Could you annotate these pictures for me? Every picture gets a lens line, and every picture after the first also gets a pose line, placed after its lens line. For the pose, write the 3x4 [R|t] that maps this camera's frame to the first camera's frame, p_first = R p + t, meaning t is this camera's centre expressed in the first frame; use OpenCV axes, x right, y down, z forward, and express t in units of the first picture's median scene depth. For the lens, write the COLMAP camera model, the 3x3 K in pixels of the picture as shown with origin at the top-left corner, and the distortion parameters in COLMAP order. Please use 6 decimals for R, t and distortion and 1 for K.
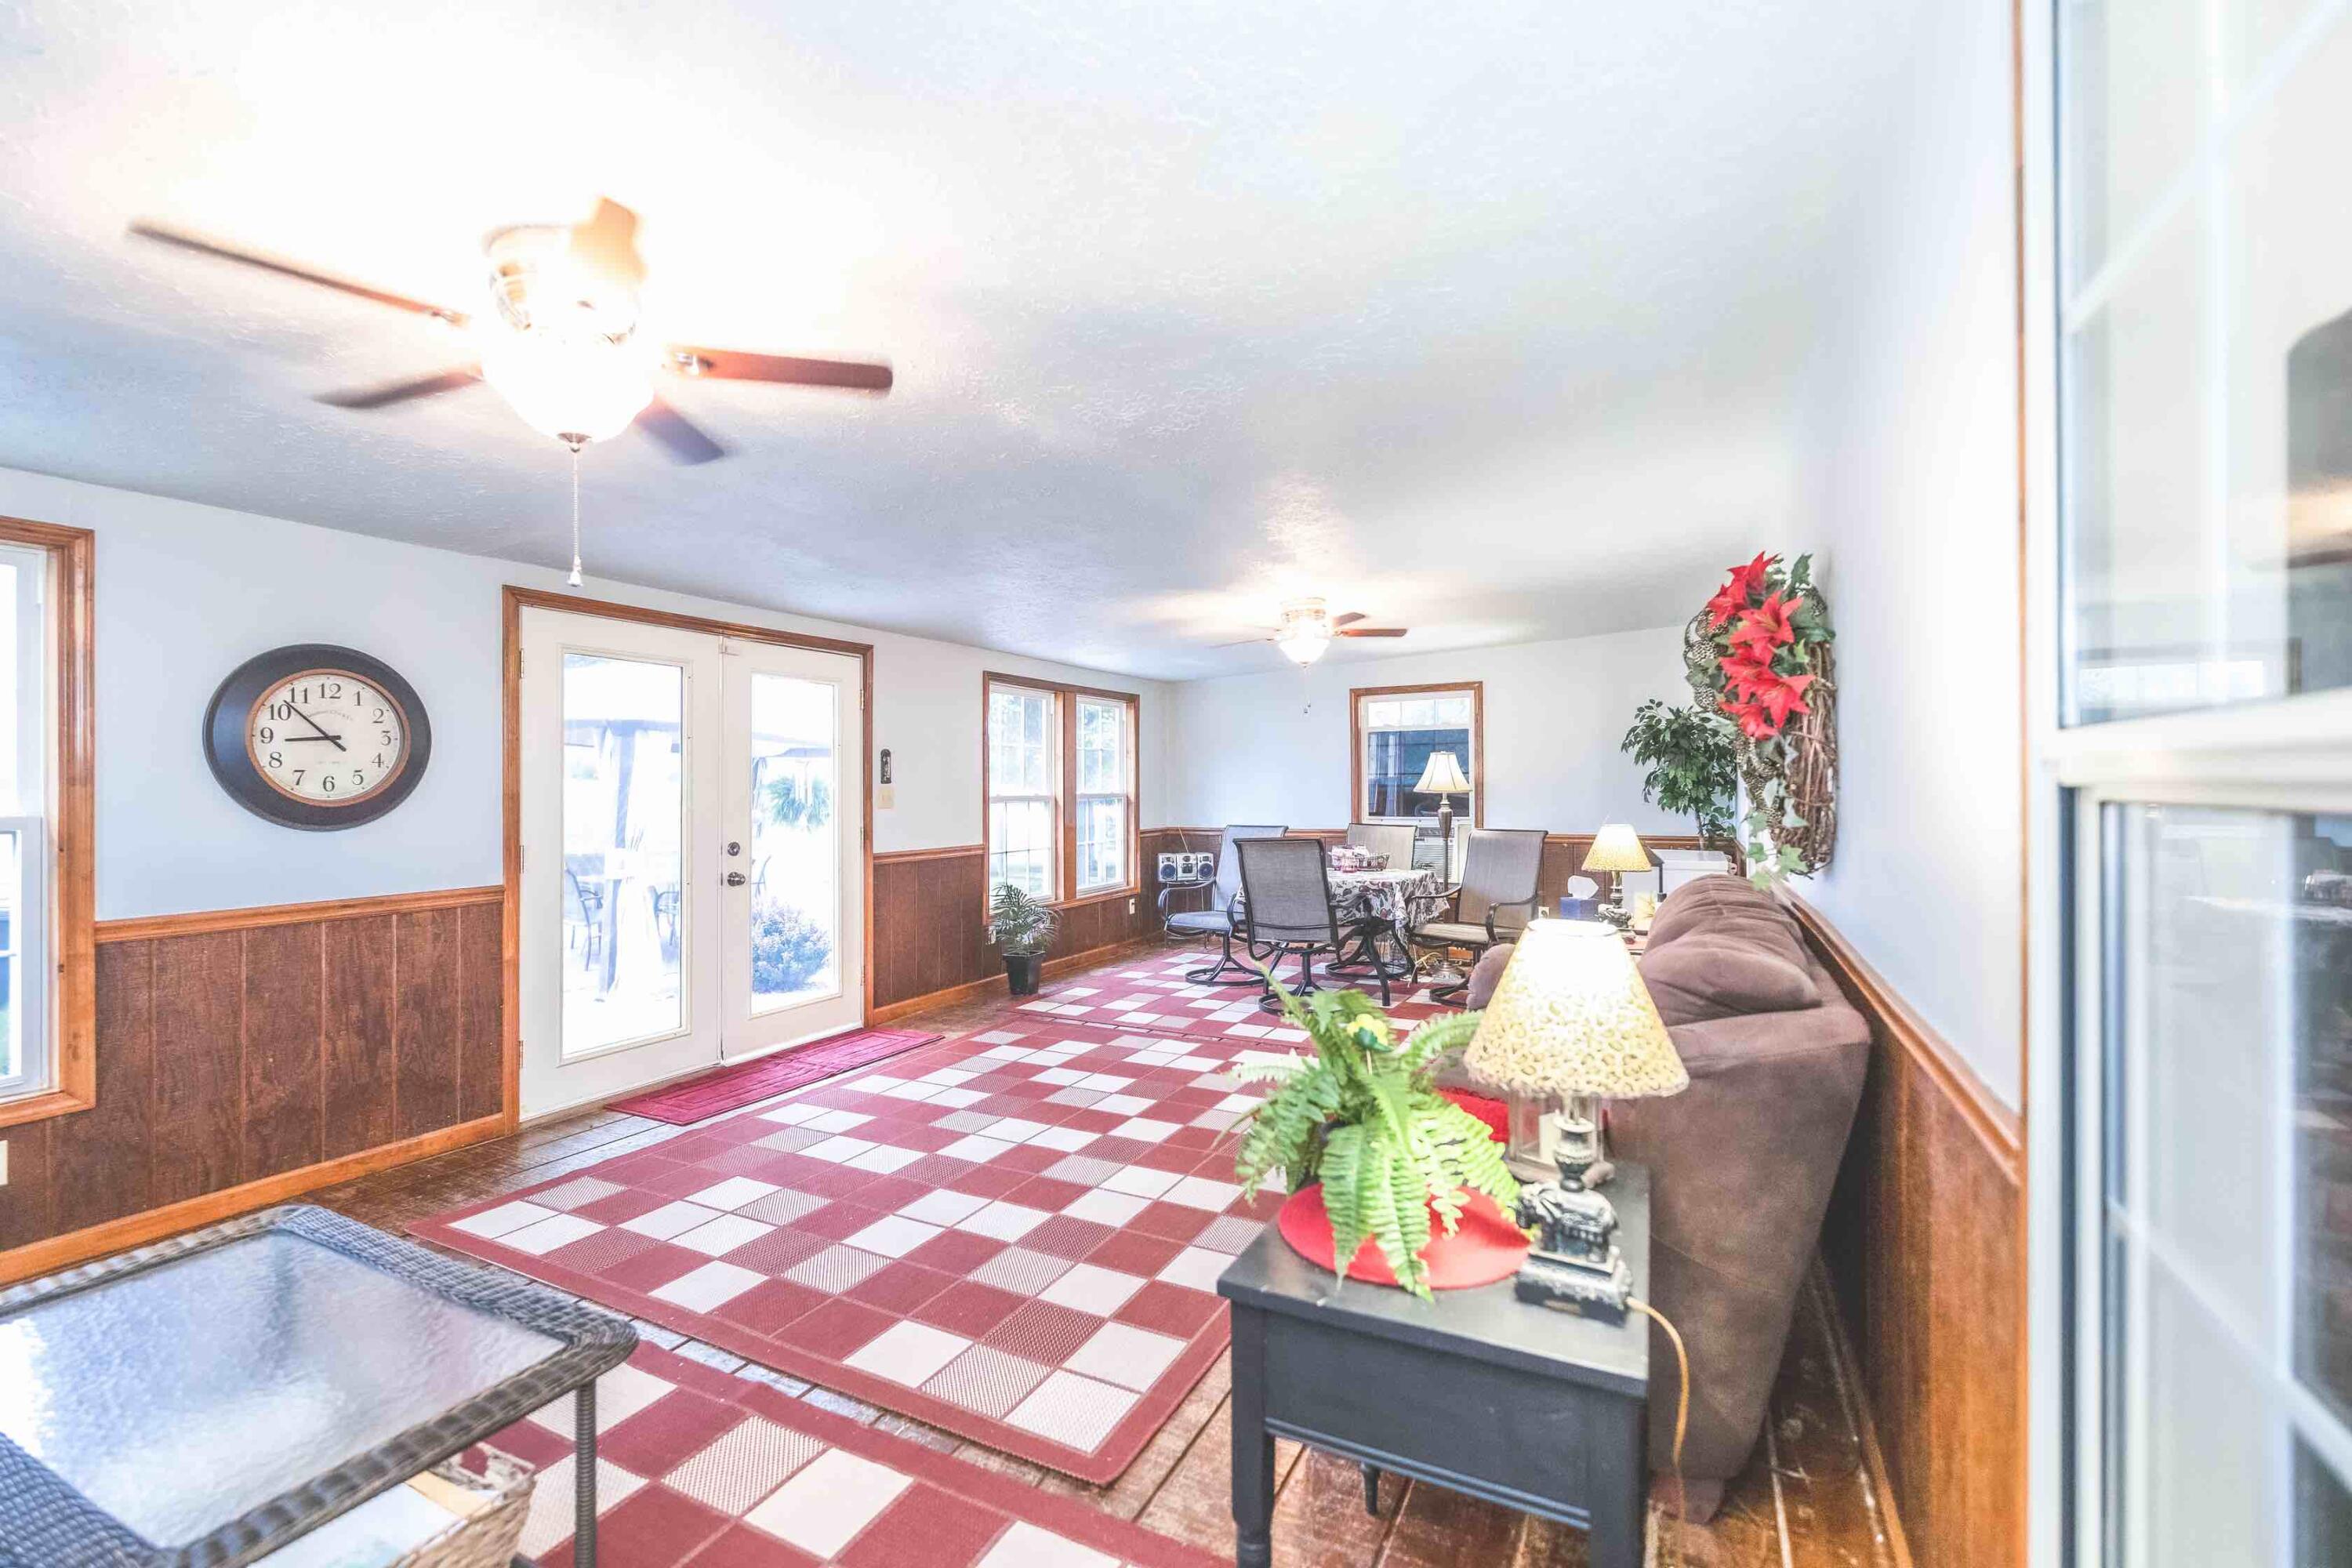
lens RADIAL K [[1006.9, 0, 1166.3], [0, 1006.9, 783.3], [0, 0, 1]] dist [-0.000705, -0.000034]
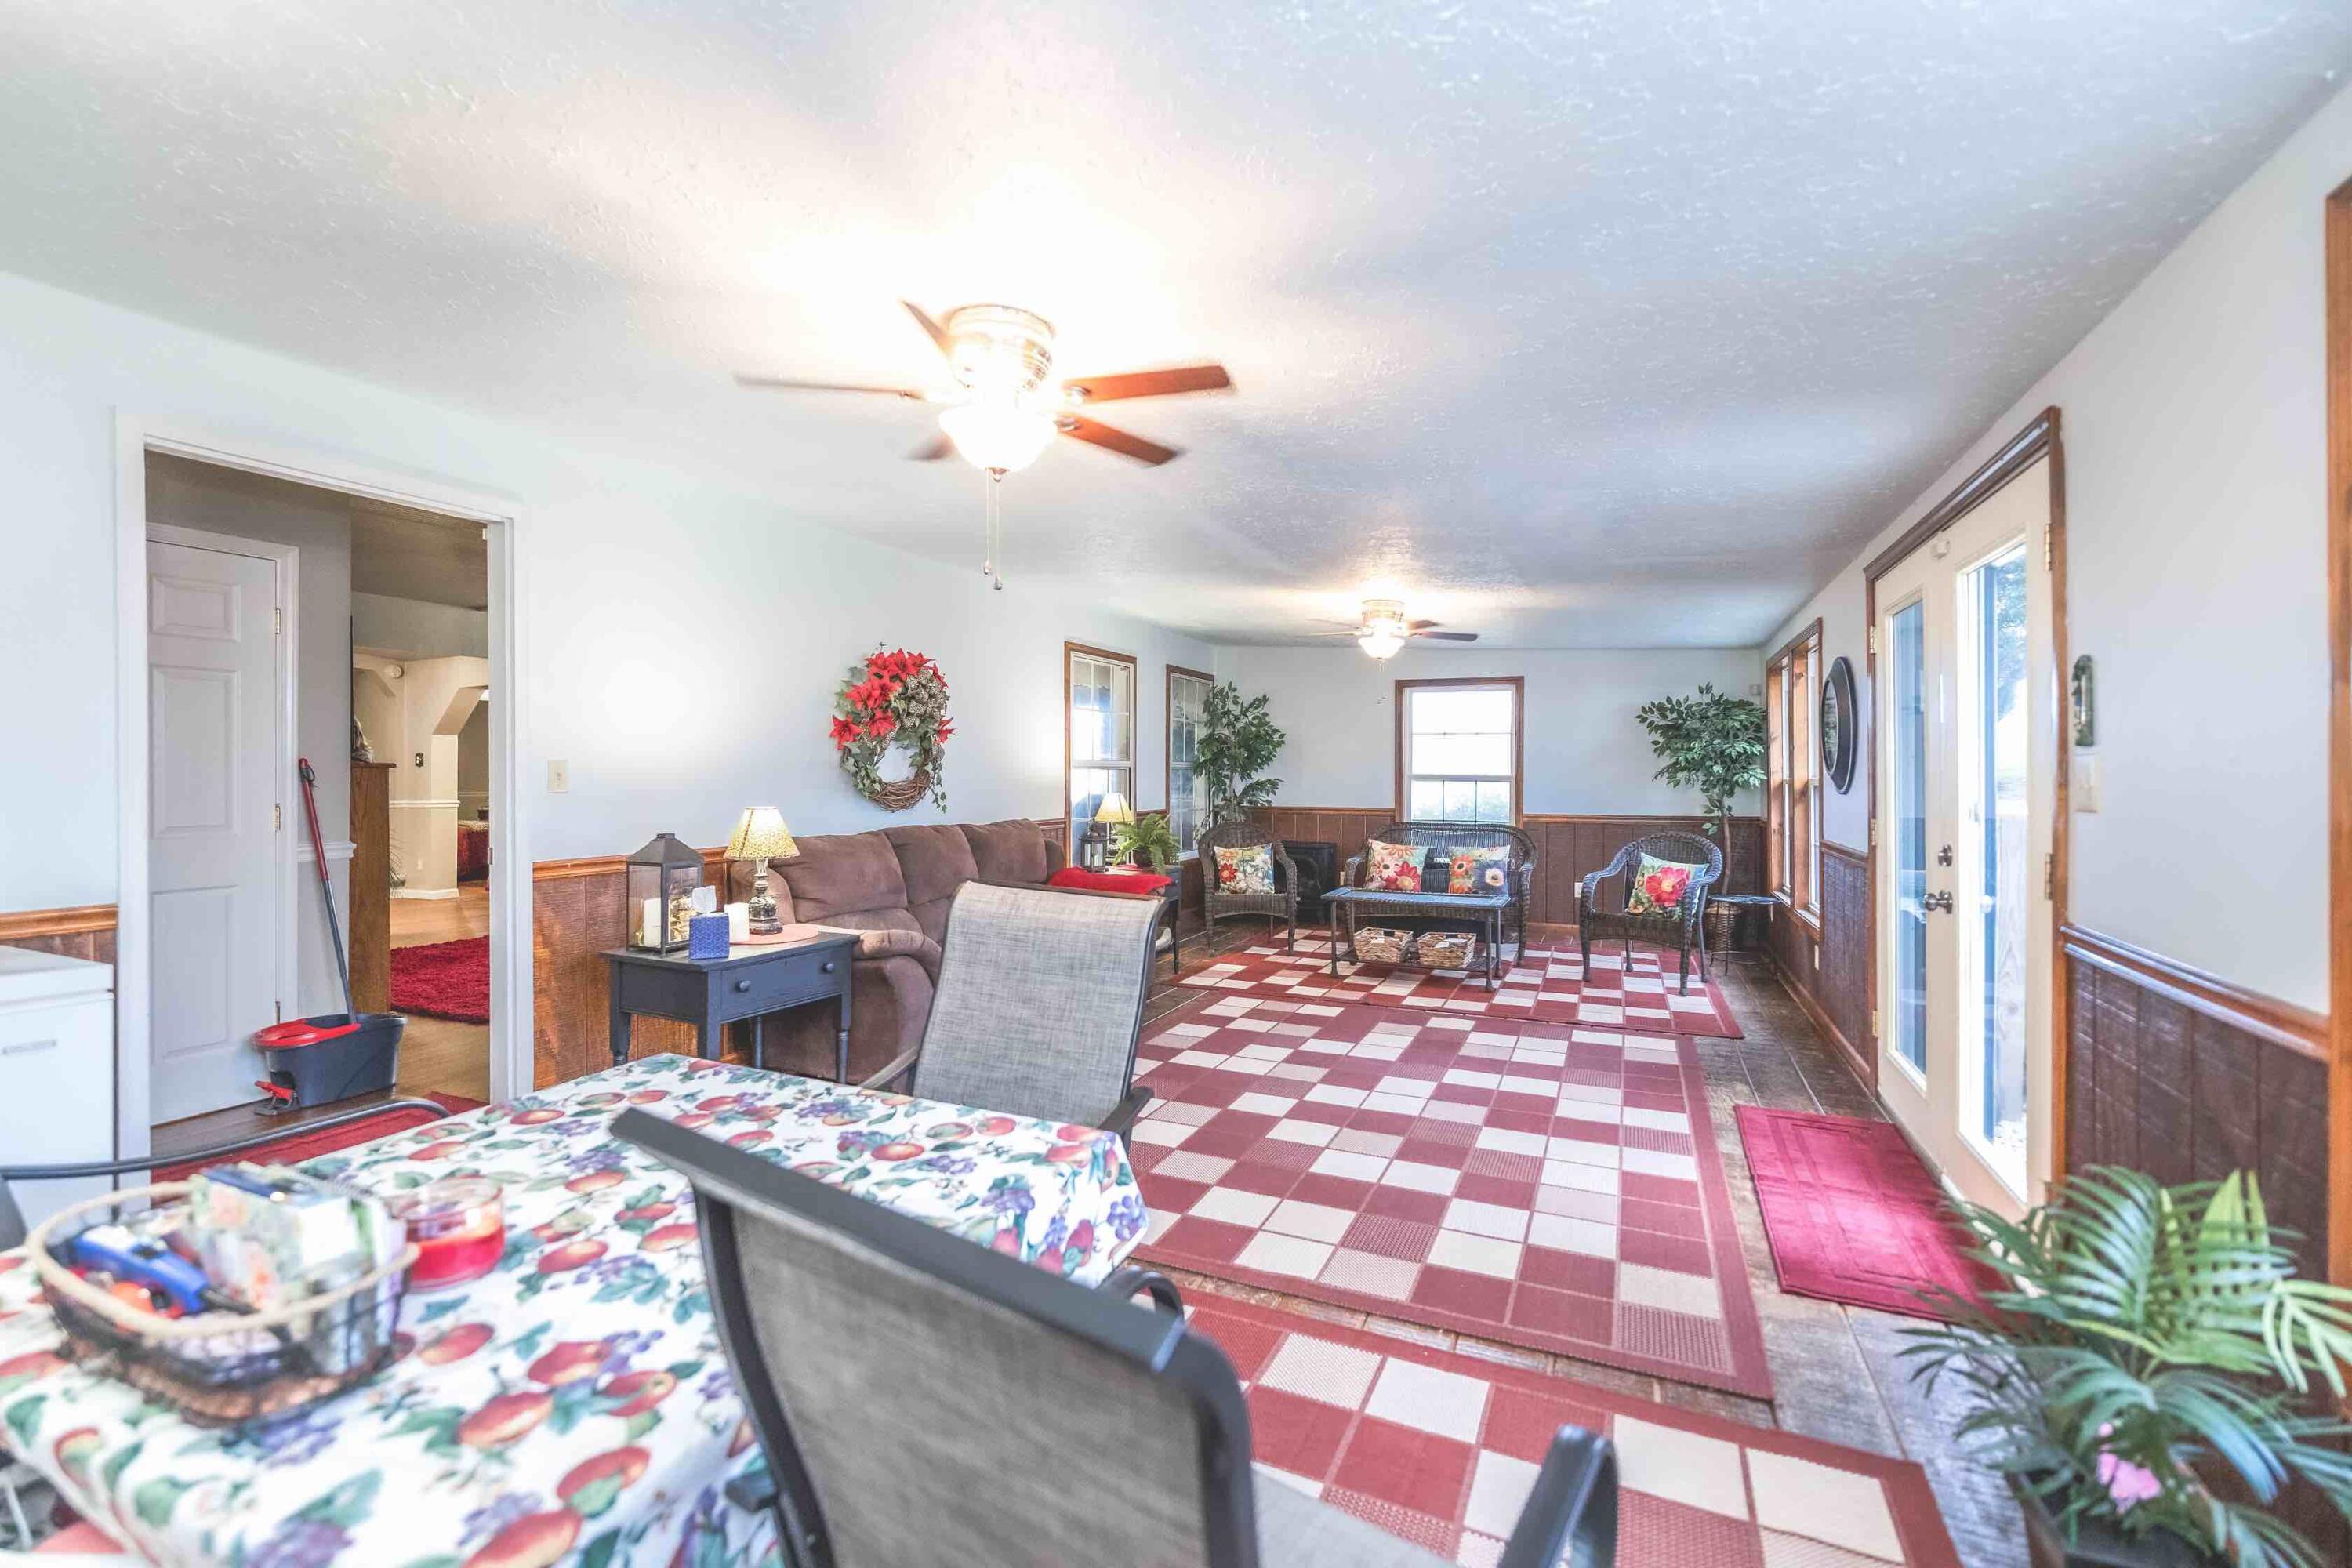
lens RADIAL K [[1006.9, 0, 1166.3], [0, 1006.9, 783.3], [0, 0, 1]] dist [-0.000705, -0.000034]
pose [[-0.998848, 0.004291, -0.047794, 0.123432], [0.003909, 0.999960, 0.008078, 0.014048], [0.047827, 0.007882, -0.998825, 2.004912]]
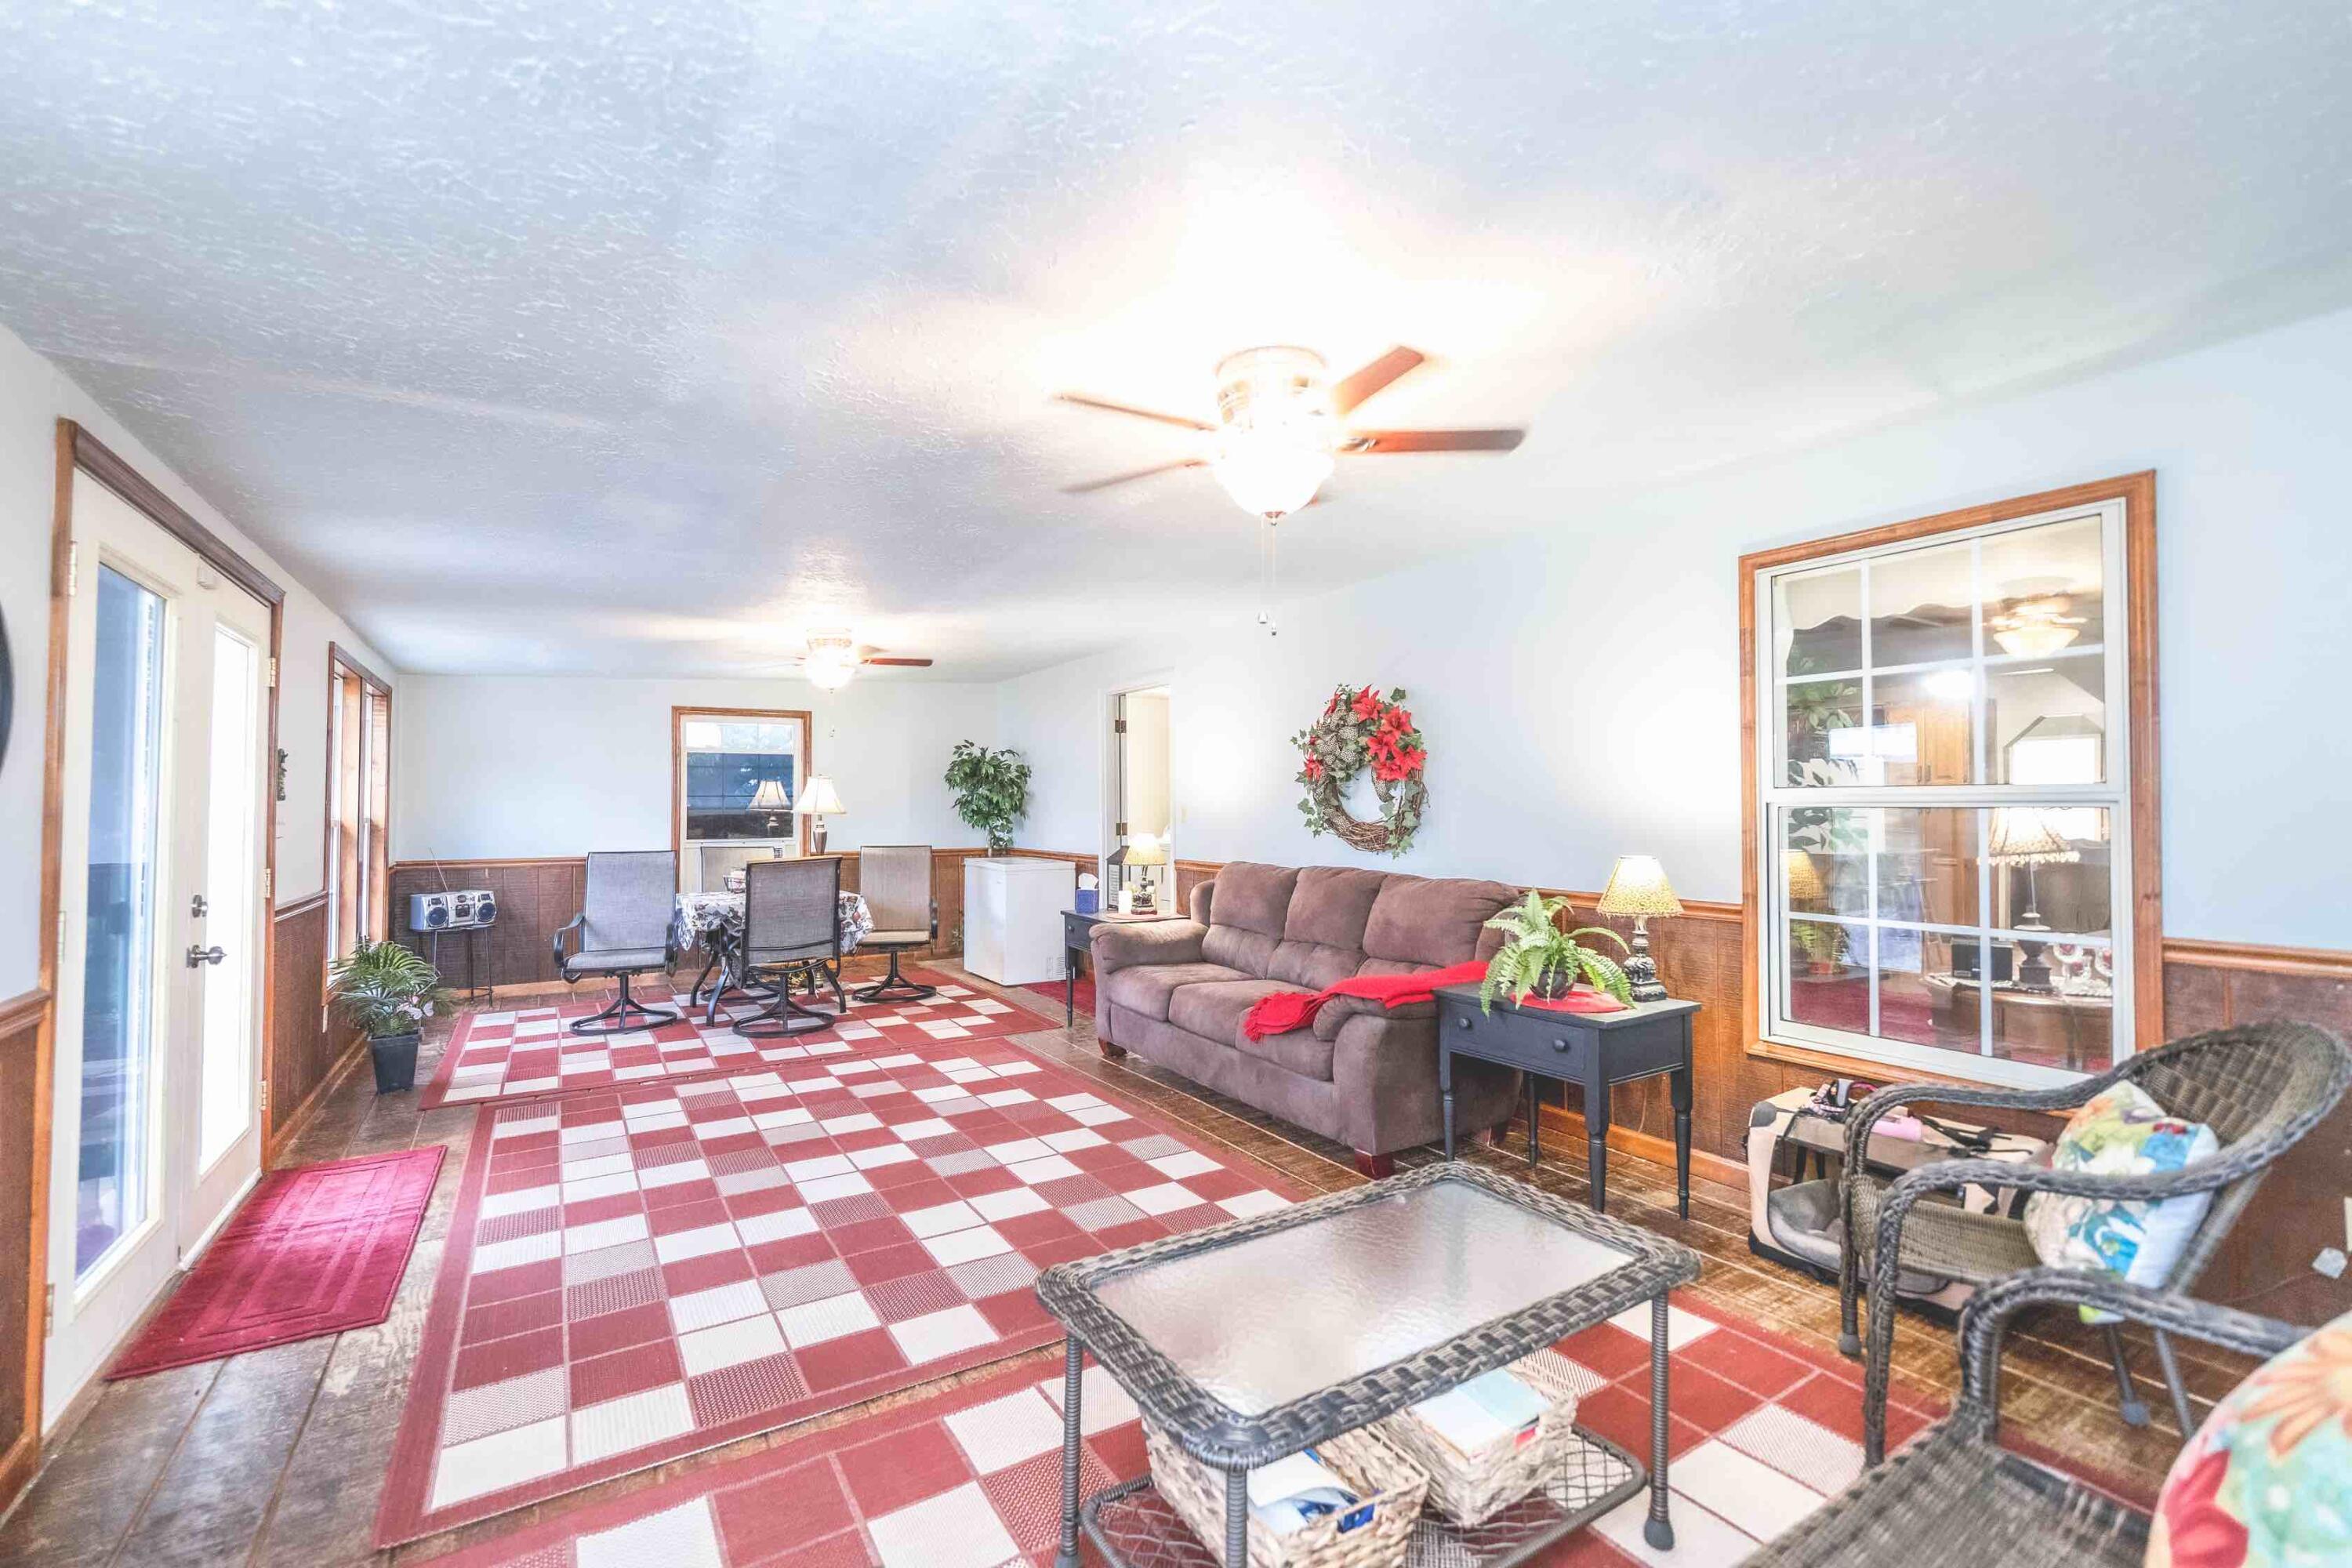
lens RADIAL K [[1006.9, 0, 1166.3], [0, 1006.9, 783.3], [0, 0, 1]] dist [-0.000705, -0.000034]
pose [[0.518064, 0.023236, 0.855026, -0.804514], [-0.001466, 0.999654, -0.026278, 0.007634], [-0.855340, 0.012360, 0.517919, 0.228465]]
